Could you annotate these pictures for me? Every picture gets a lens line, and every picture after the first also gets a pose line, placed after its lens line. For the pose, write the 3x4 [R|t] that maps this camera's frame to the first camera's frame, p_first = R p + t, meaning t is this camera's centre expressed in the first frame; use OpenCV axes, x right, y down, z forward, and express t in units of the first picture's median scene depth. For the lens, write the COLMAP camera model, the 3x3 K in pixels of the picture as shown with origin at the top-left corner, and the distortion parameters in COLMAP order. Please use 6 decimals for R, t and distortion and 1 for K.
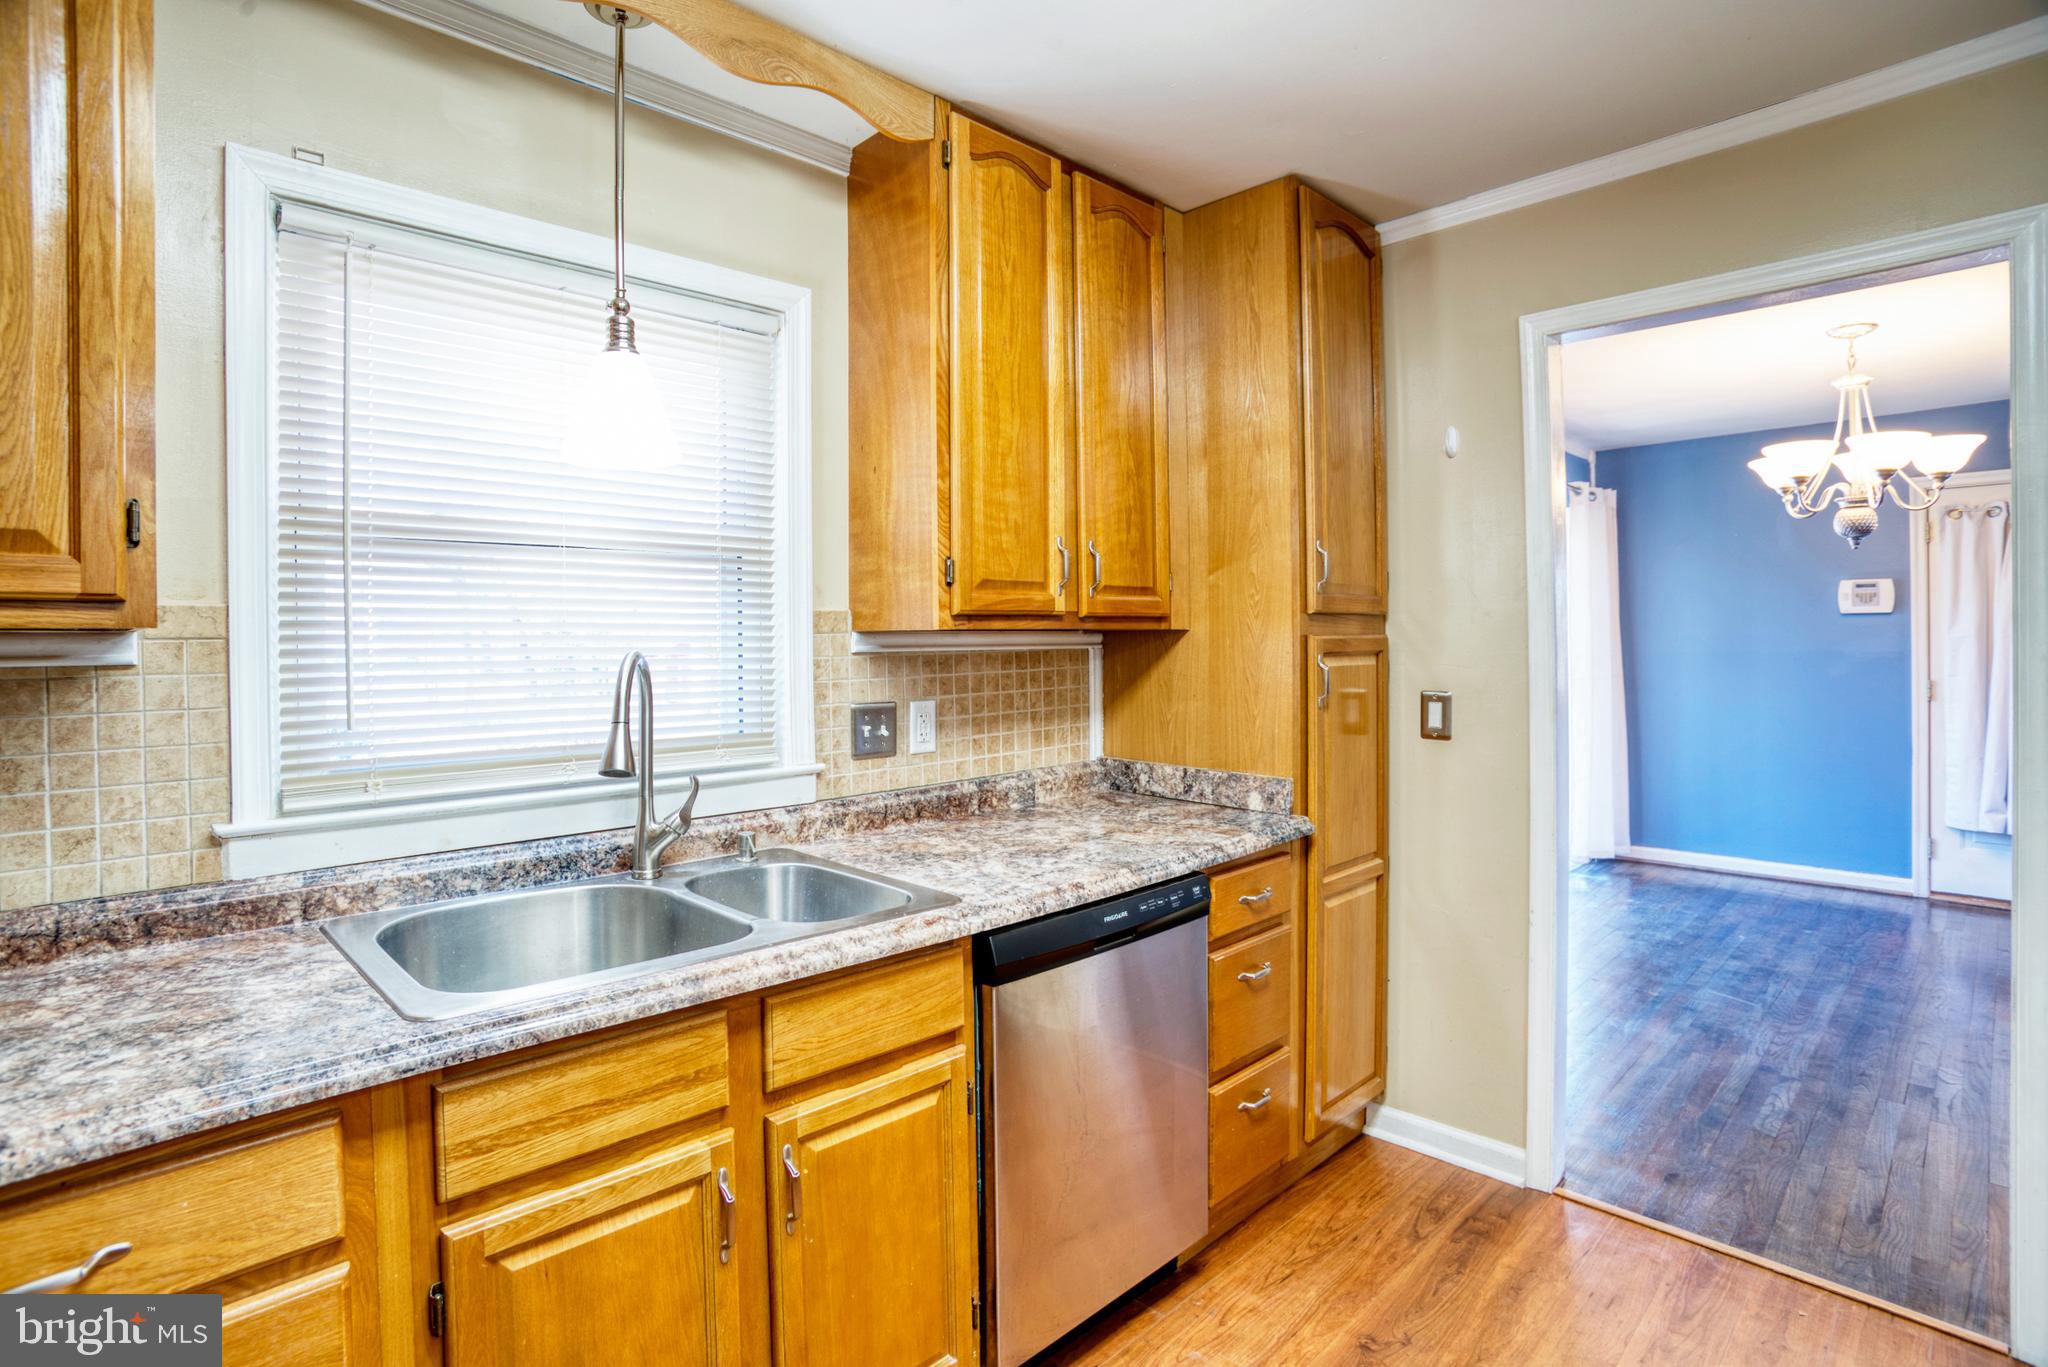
lens RADIAL K [[1031.3, 0, 957.7], [0, 1031.3, 637.5], [0, 0, 1]] dist [-0.080086, 0.038601]
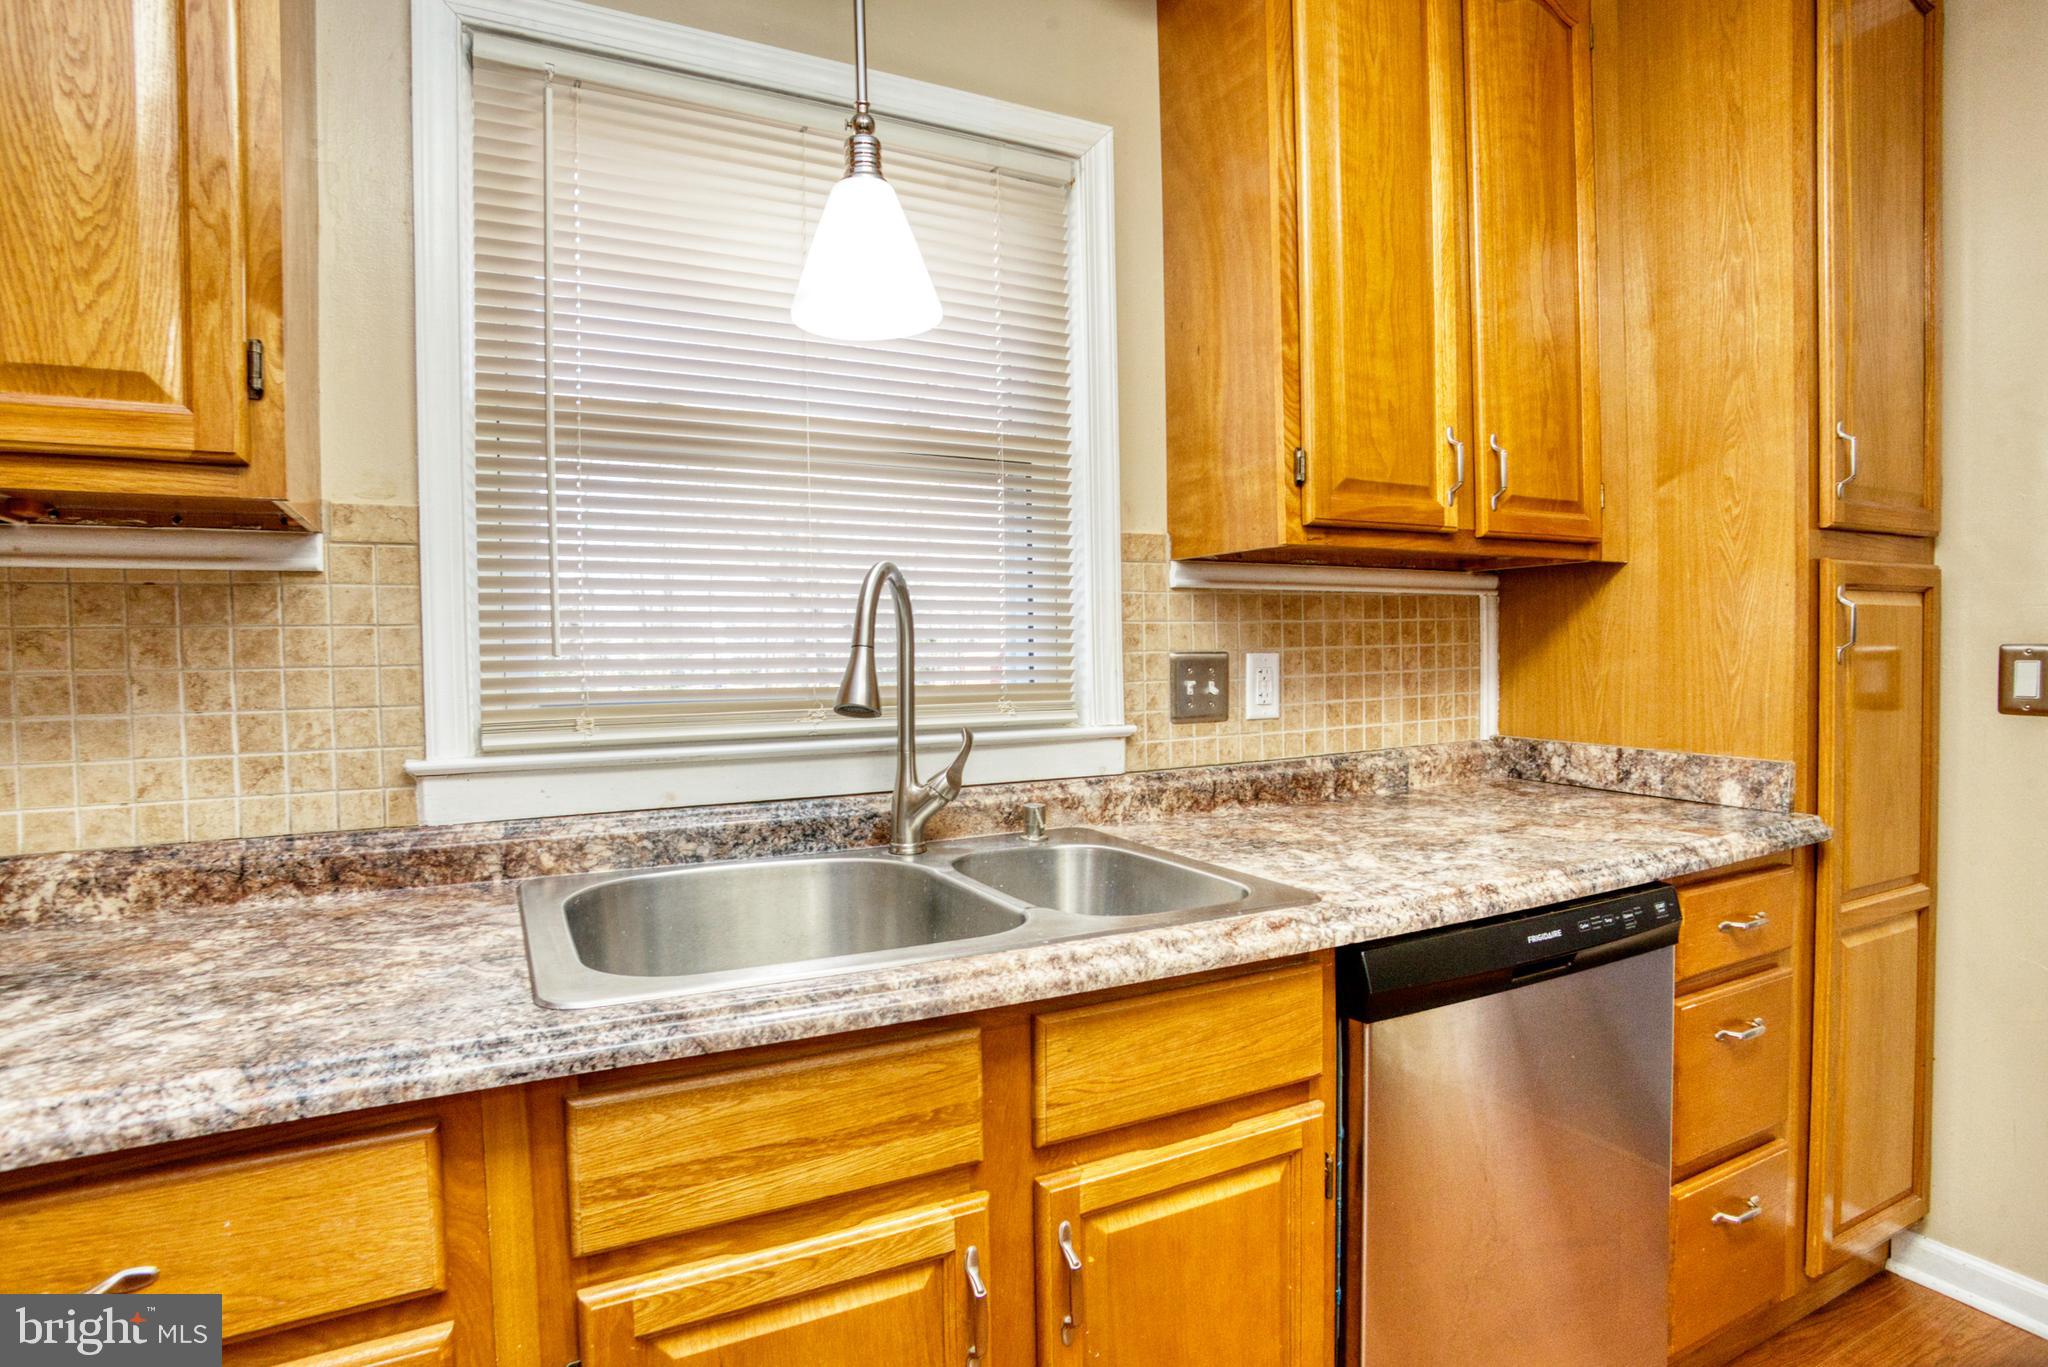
lens RADIAL K [[1048.2, 0, 989.6], [0, 1048.2, 688.7], [0, 0, 1]] dist [-0.092721, 0.042318]
pose [[0.959907, 0.003782, -0.280293, -0.015761], [0.006391, 0.999354, 0.035370, 0.085725], [0.280246, -0.035743, 0.959263, 0.260183]]
